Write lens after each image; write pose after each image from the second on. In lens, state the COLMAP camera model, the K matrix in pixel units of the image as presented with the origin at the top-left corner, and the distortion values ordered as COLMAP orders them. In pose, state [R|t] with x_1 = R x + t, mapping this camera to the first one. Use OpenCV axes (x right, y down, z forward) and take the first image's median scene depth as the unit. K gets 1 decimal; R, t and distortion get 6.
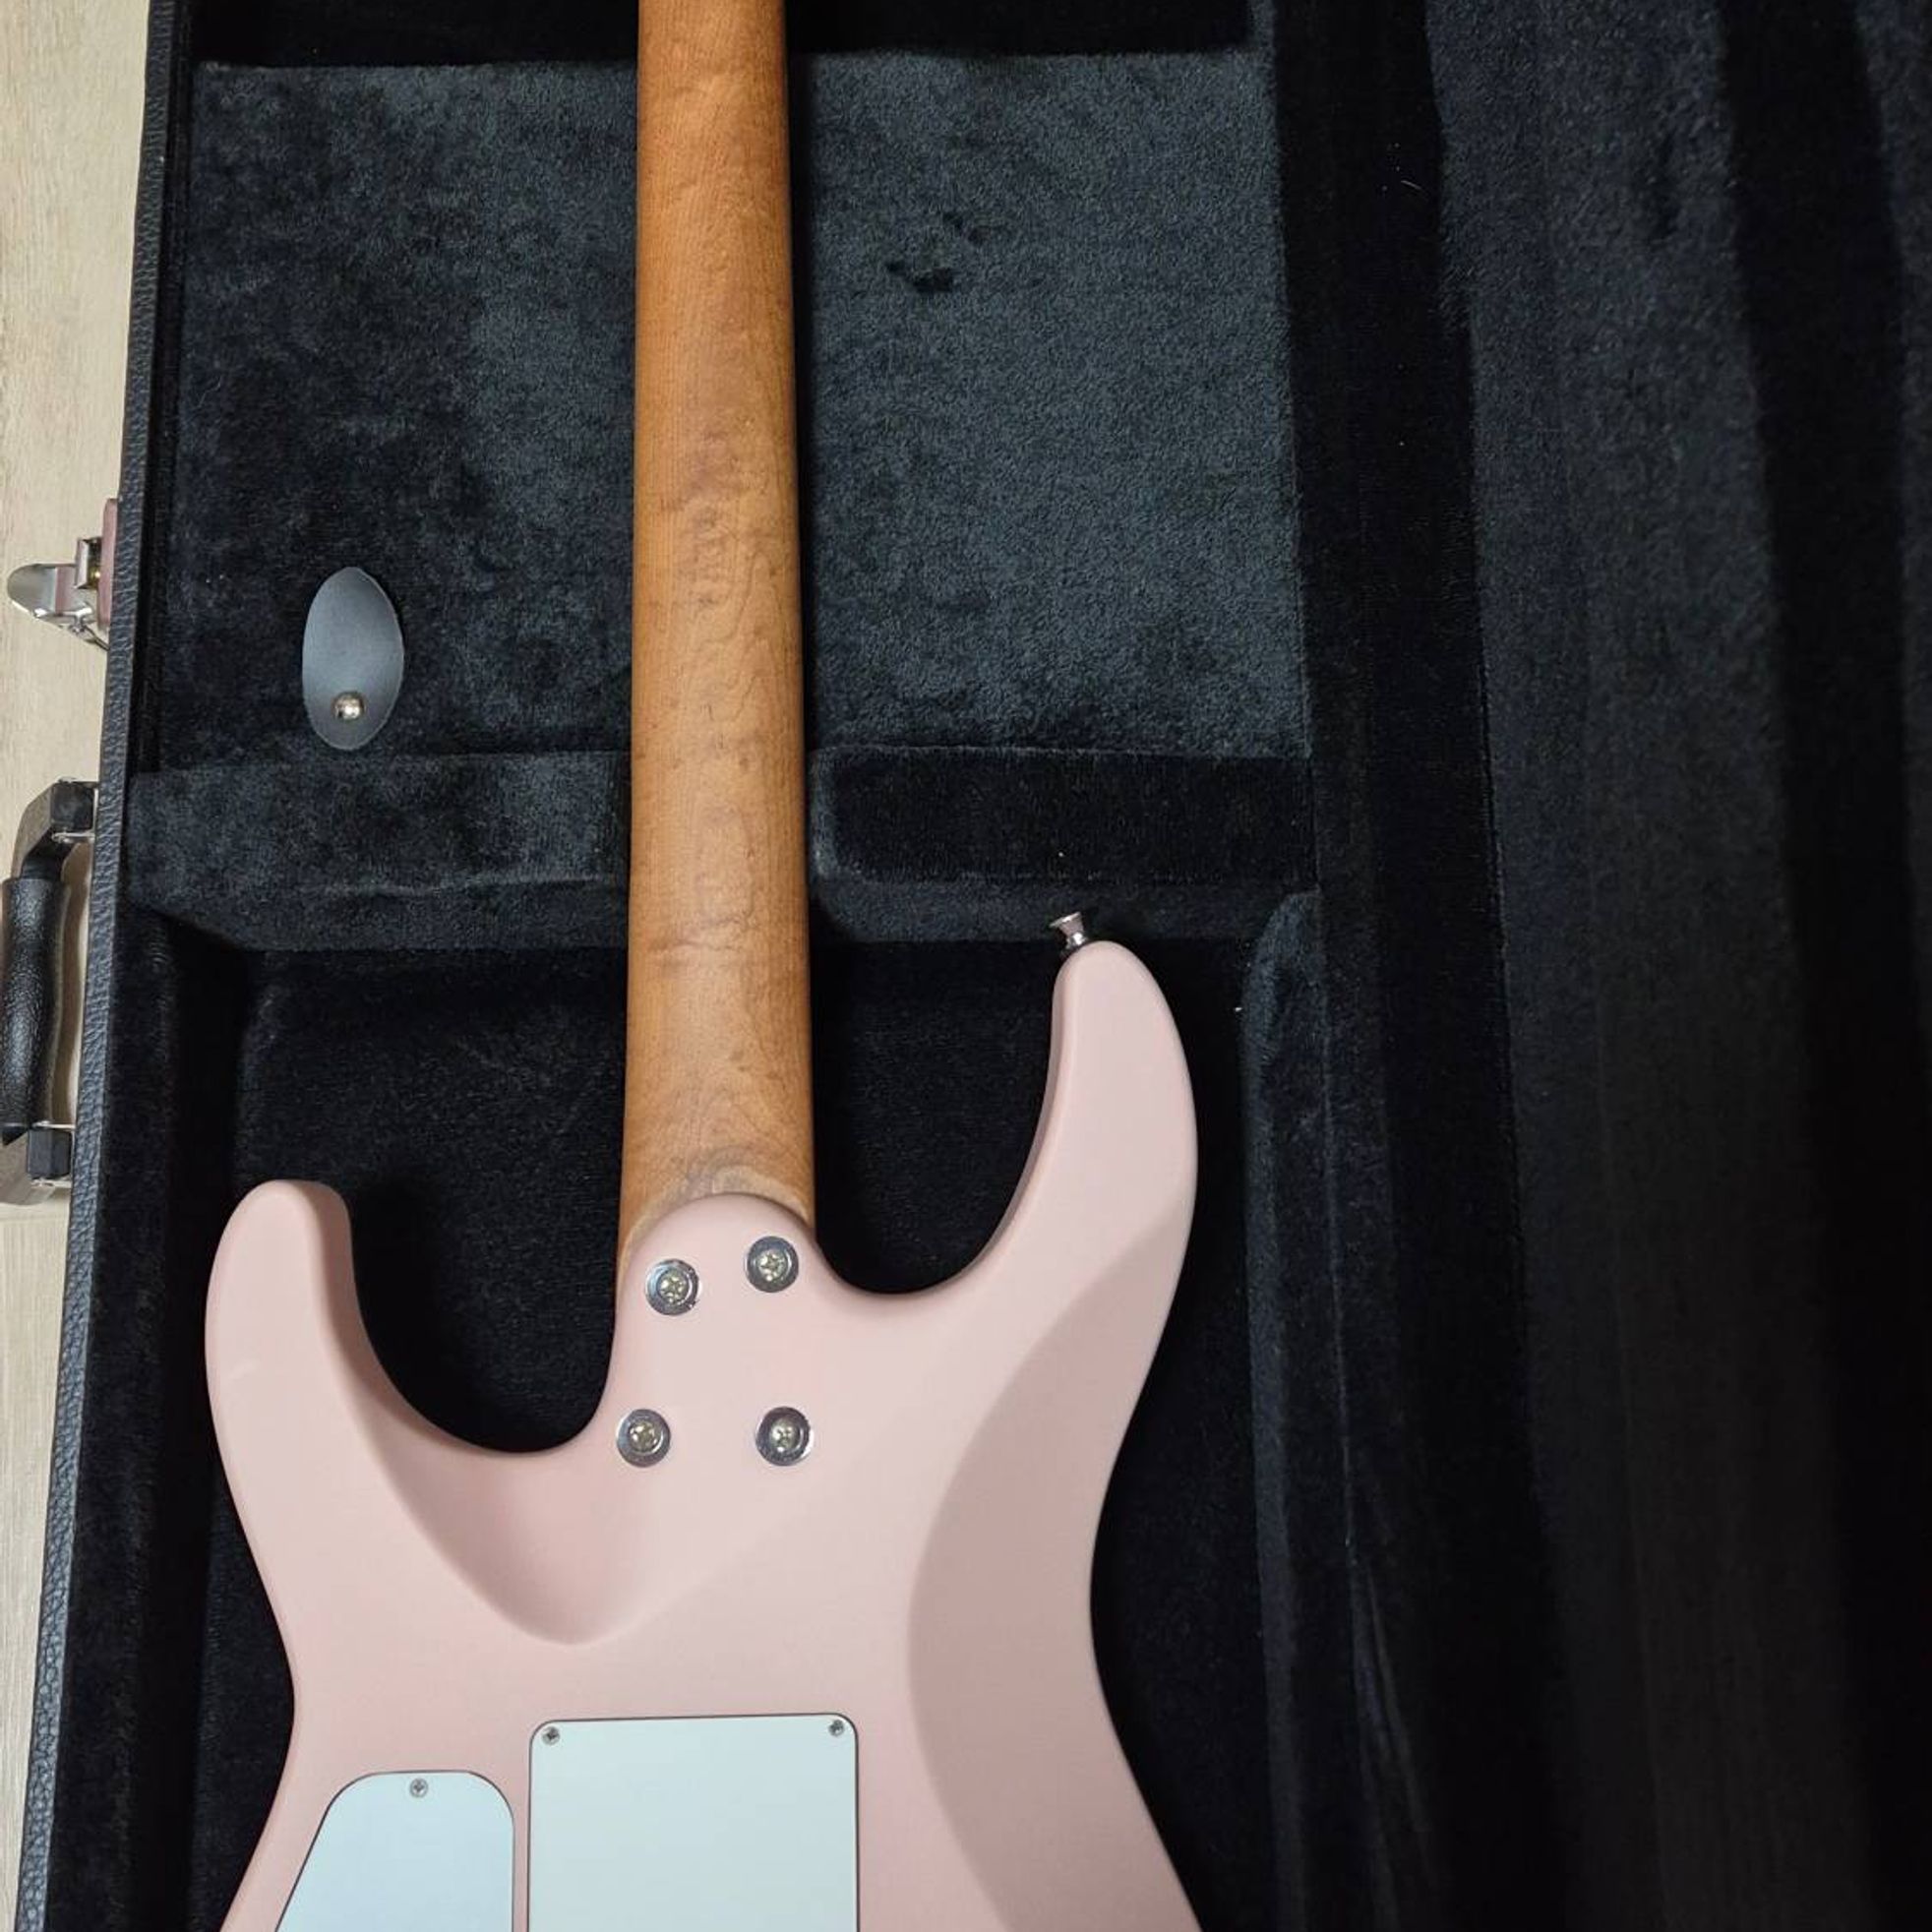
lens RADIAL K [[2166.1, 0, 966.0], [0, 2166.1, 966.0], [0, 0, 1]] dist [0.028583, 0.001341]
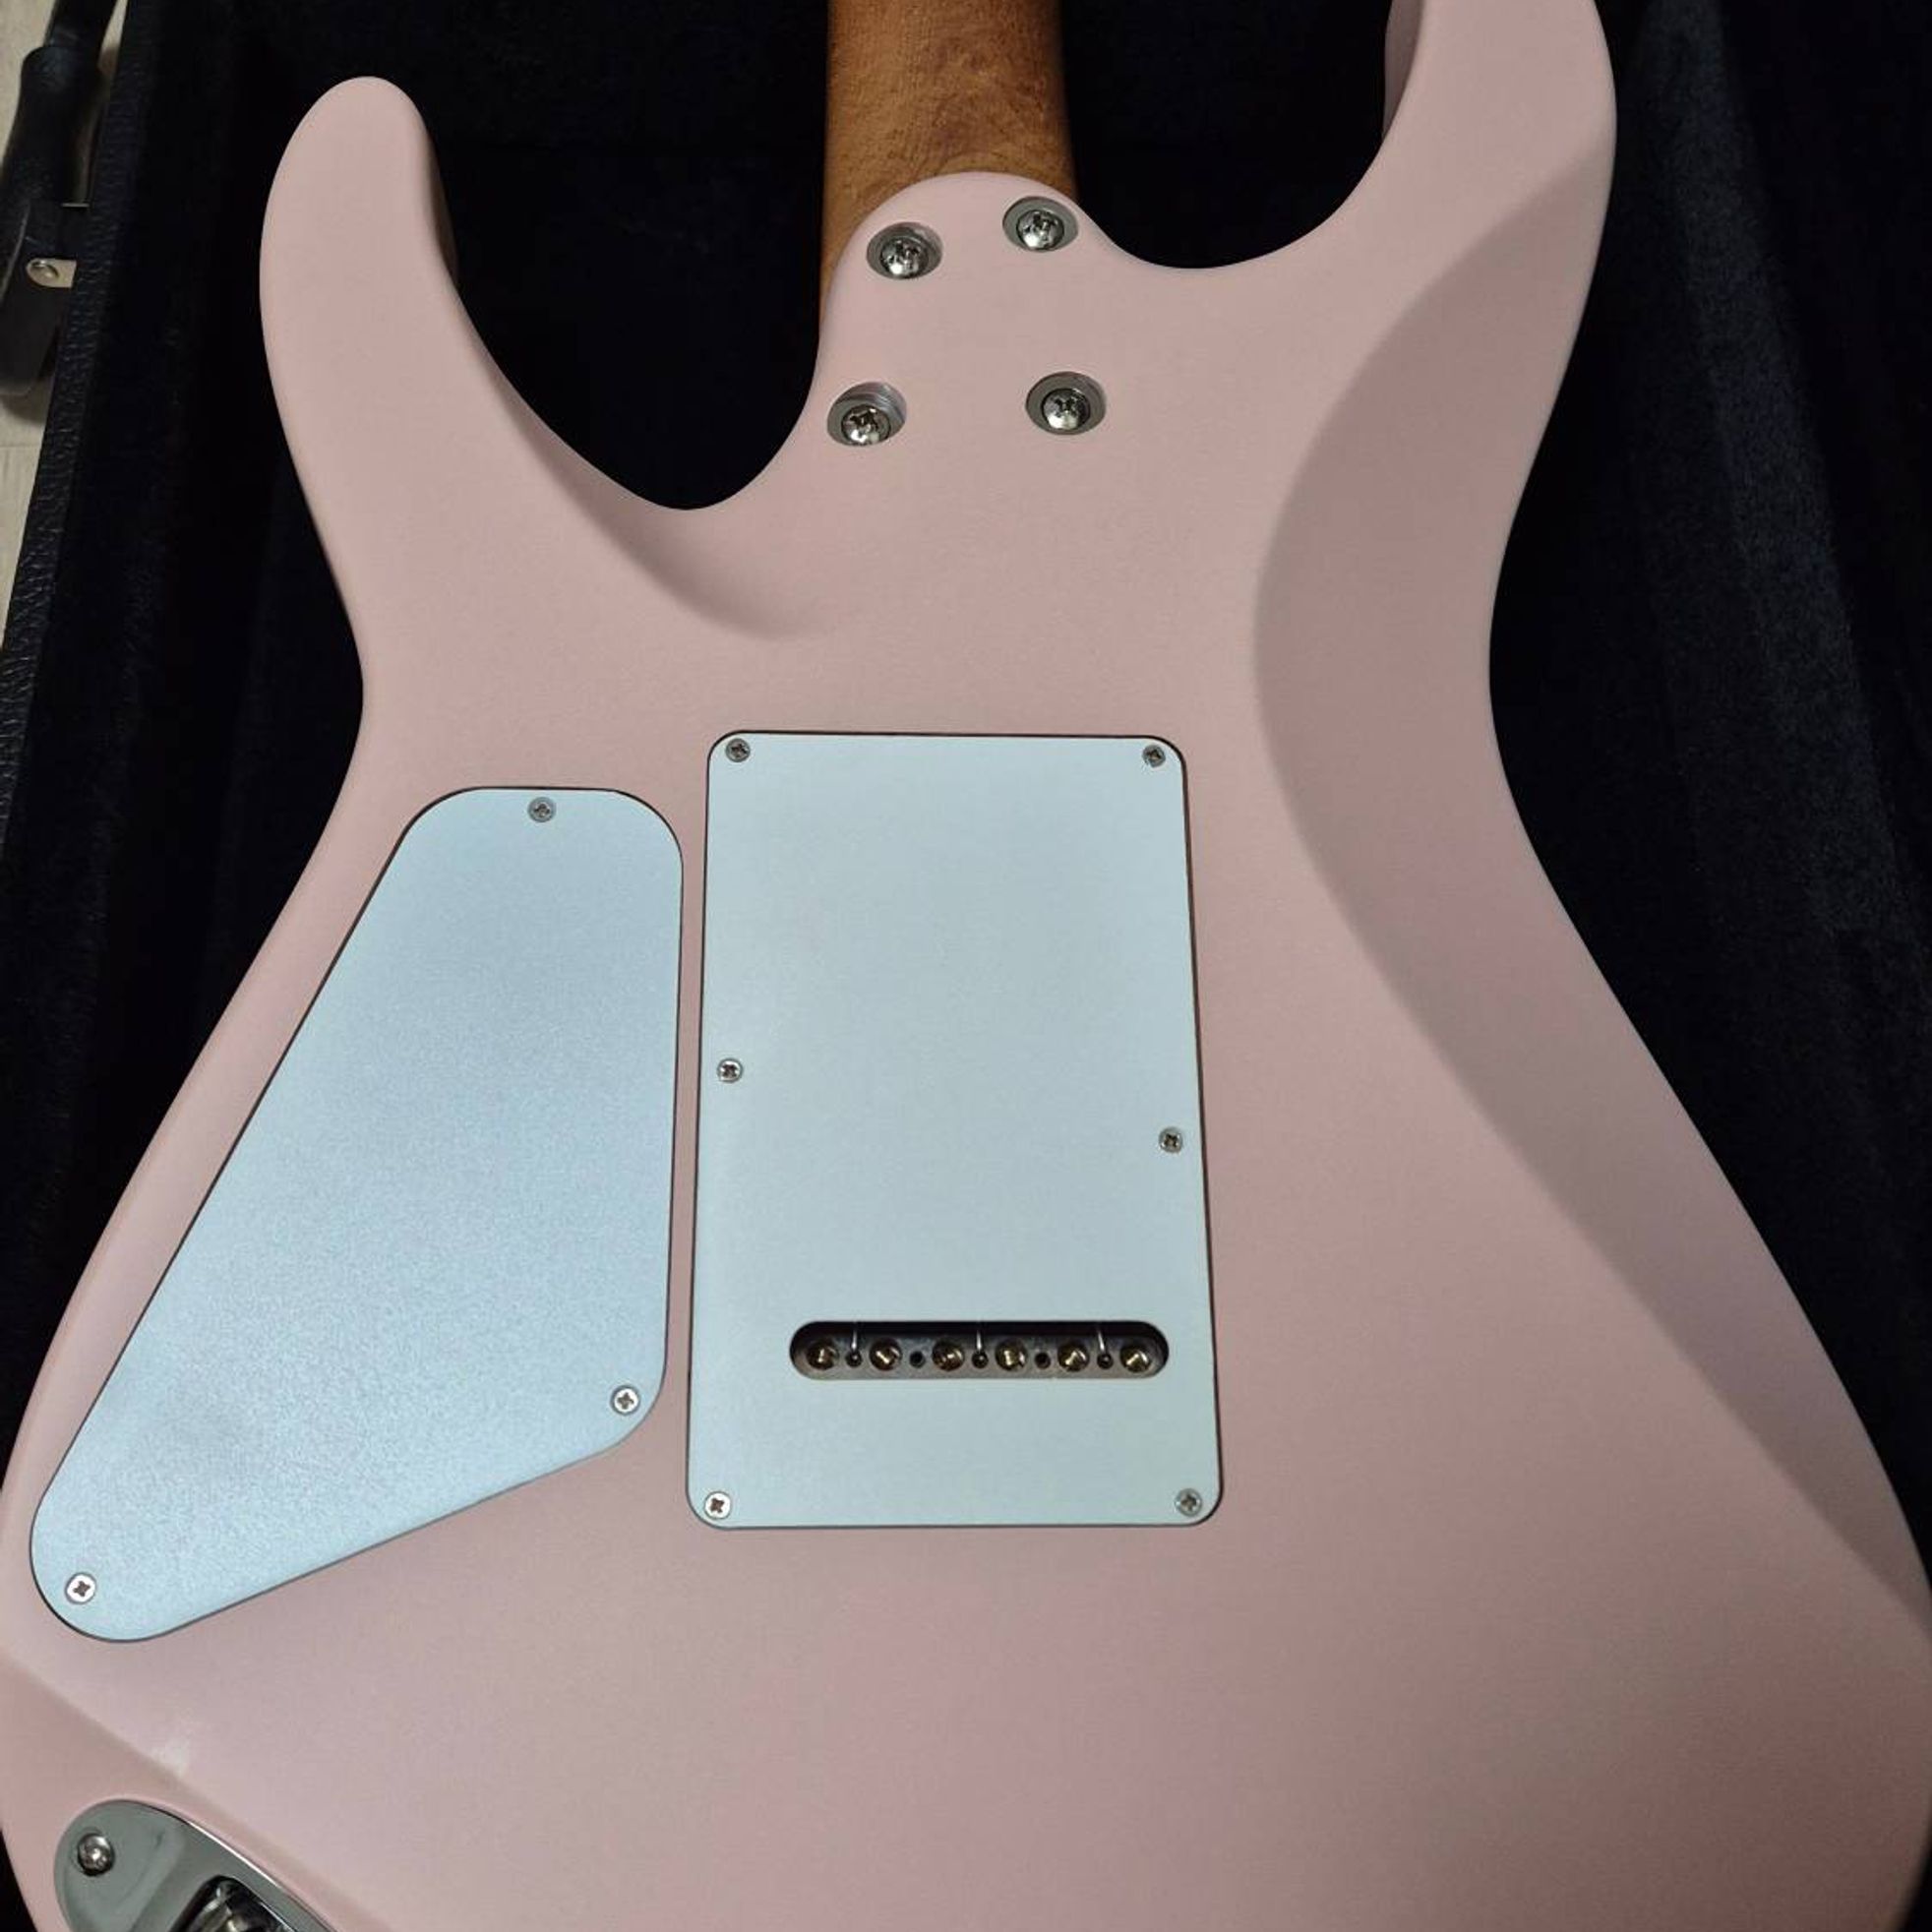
lens RADIAL K [[2166.1, 0, 966.0], [0, 2166.1, 966.0], [0, 0, 1]] dist [0.028583, 0.001341]
pose [[0.999934, 0.000737, 0.011439, -0.108313], [0.001908, 0.973309, -0.229489, 0.489165], [-0.011302, 0.229496, 0.973244, 0.303984]]
